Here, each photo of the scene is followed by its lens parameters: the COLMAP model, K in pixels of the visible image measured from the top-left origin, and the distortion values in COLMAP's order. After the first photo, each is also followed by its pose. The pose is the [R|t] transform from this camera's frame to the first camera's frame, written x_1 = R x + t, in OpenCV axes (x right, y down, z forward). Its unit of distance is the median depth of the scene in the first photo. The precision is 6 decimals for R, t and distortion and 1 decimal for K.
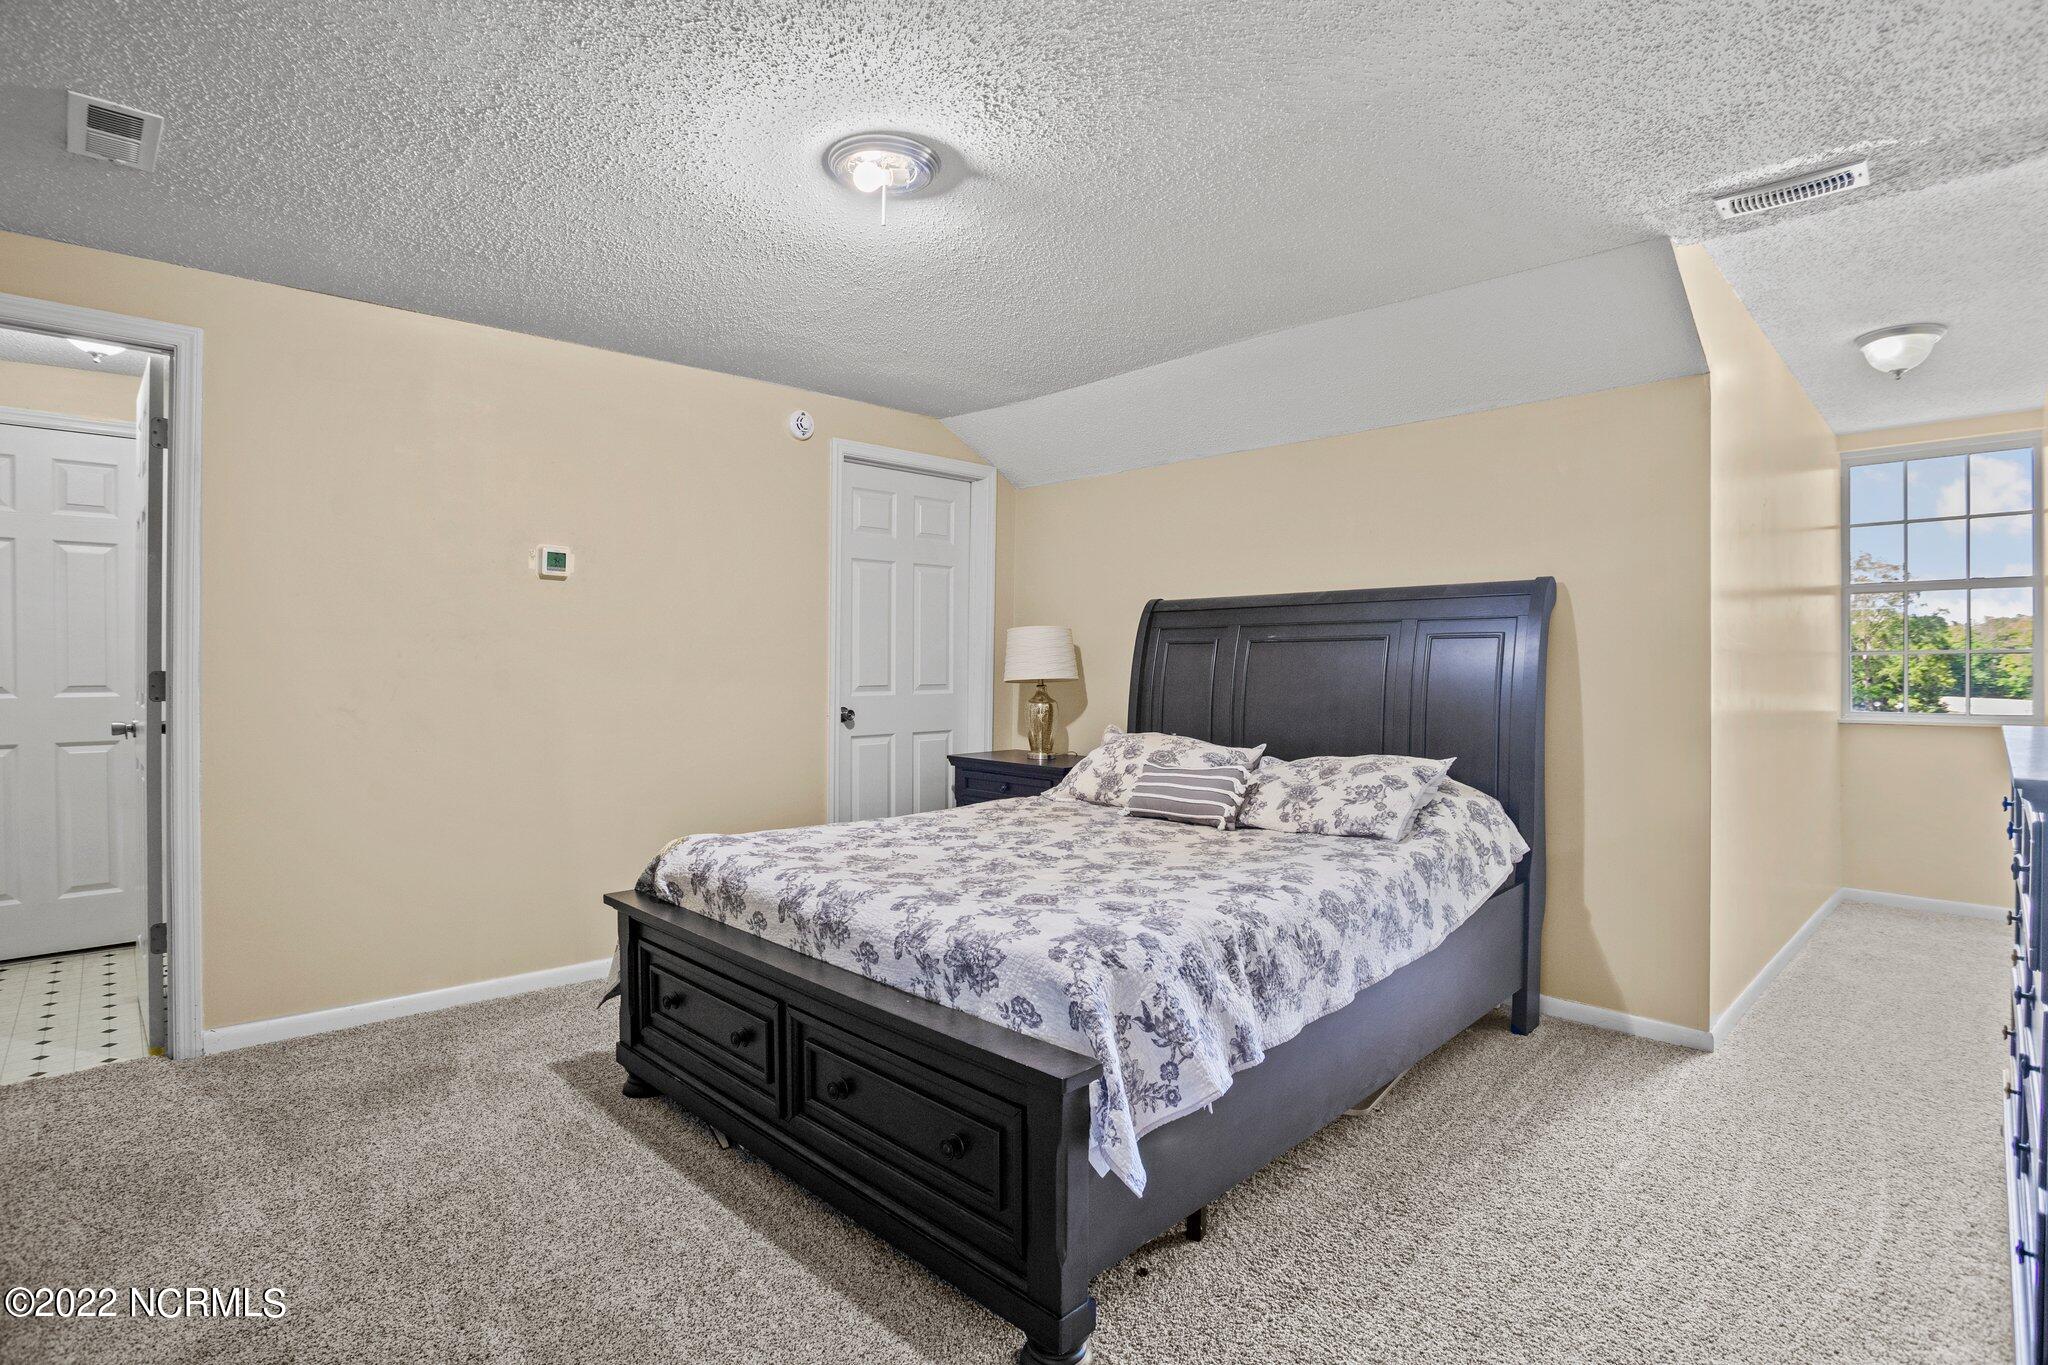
lens RADIAL K [[975.7, 0, 1017.4], [0, 975.7, 675.5], [0, 0, 1]] dist [-0.035160, 0.002733]
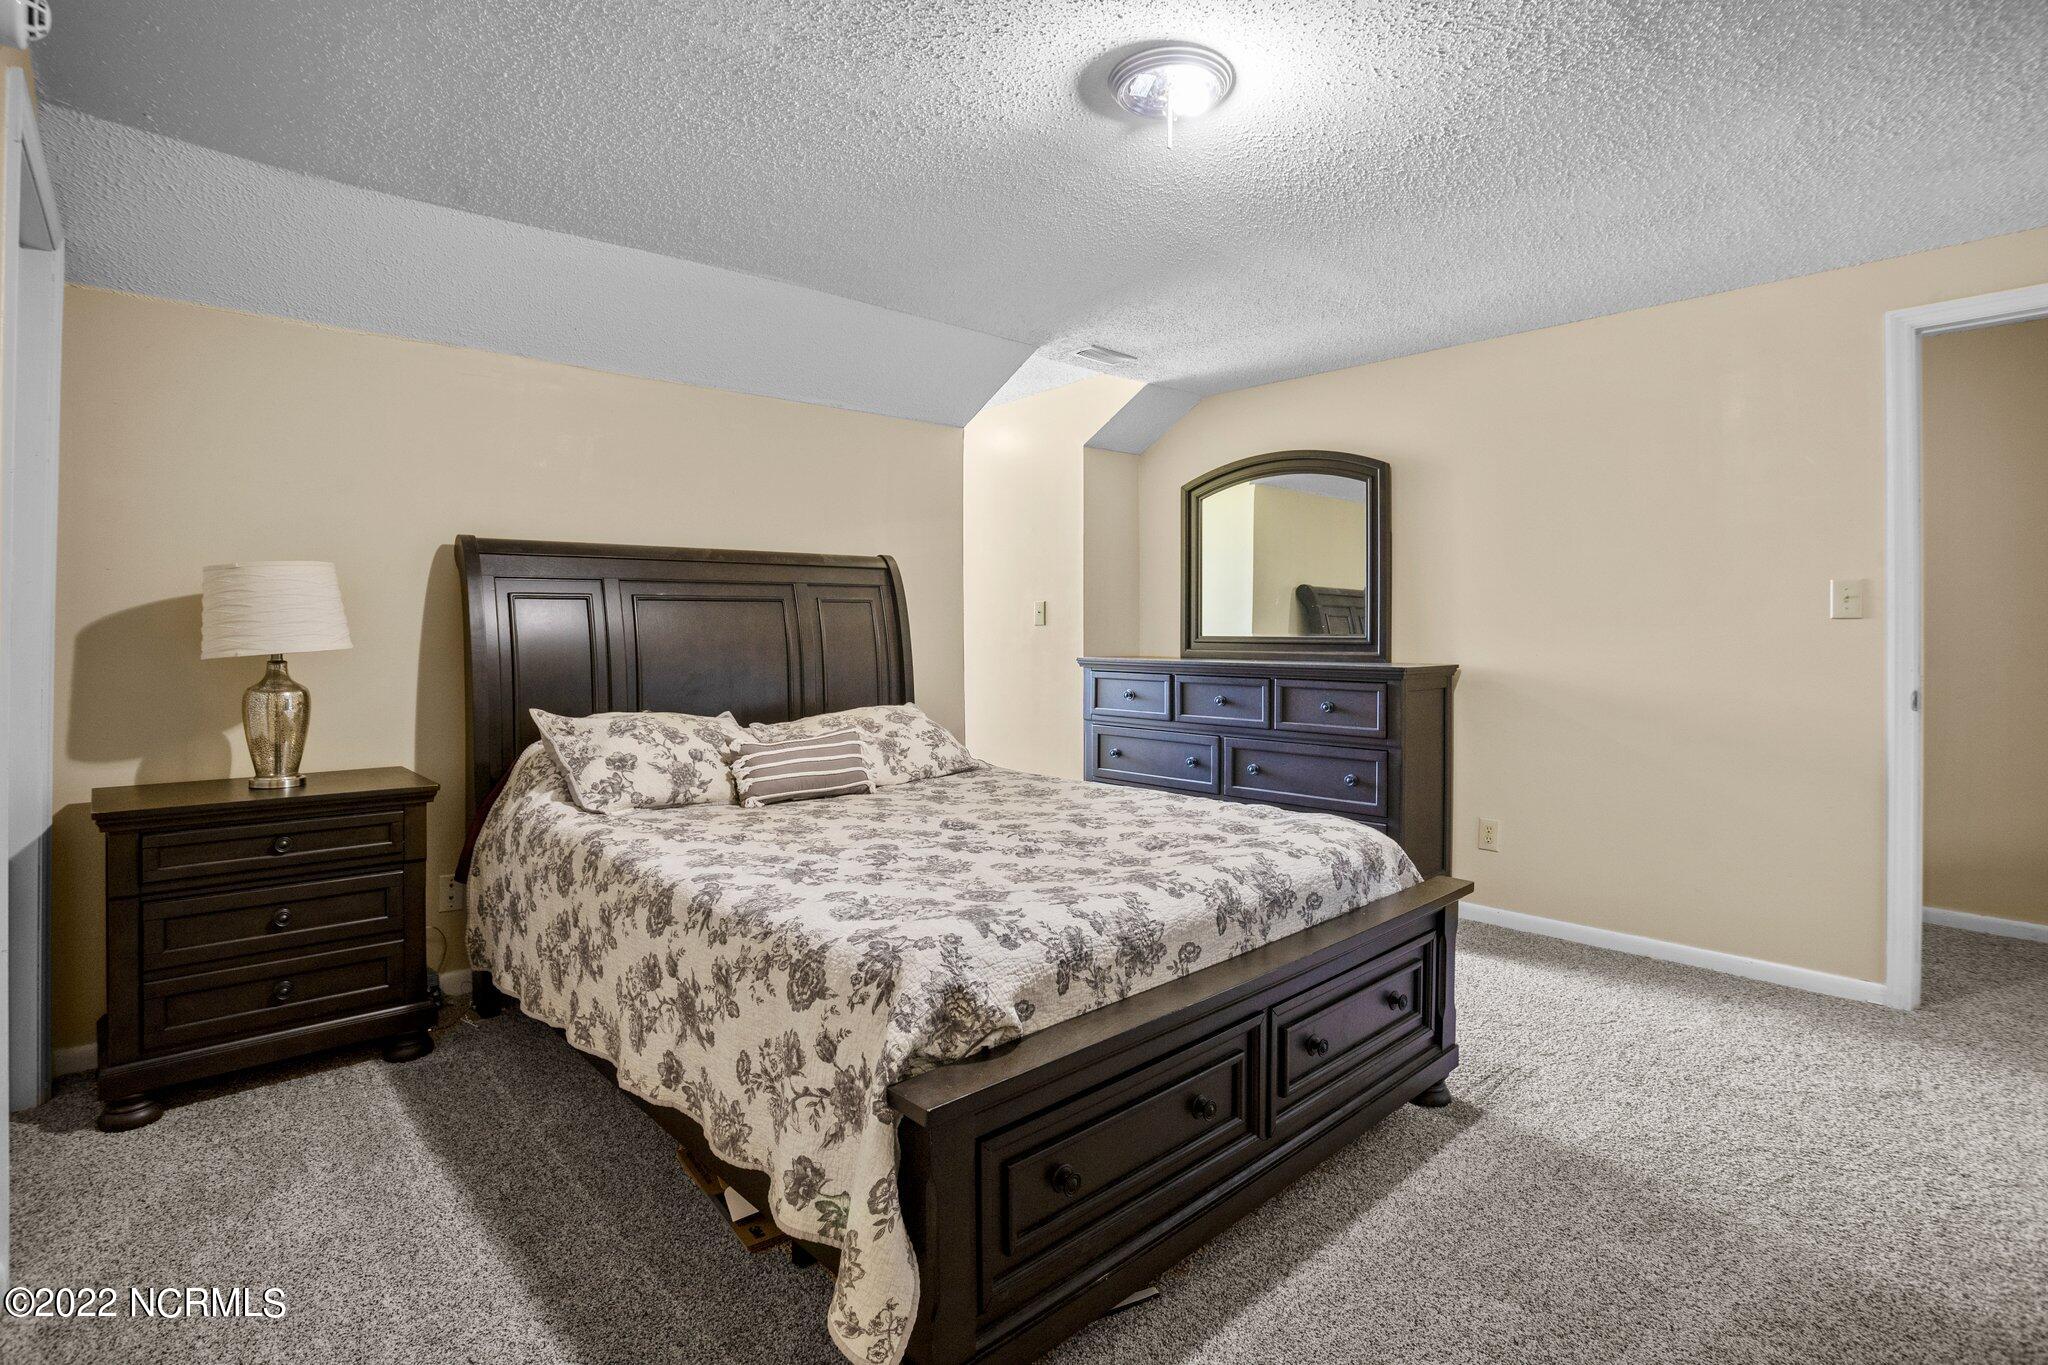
lens RADIAL K [[975.7, 0, 1018.8], [0, 975.7, 679.6], [0, 0, 1]] dist [-0.035160, 0.002733]
pose [[0.039586, -0.045604, 0.998175, -1.021838], [0.004302, 0.998956, 0.045469, -0.000461], [-0.999207, 0.002495, 0.039741, 1.093462]]
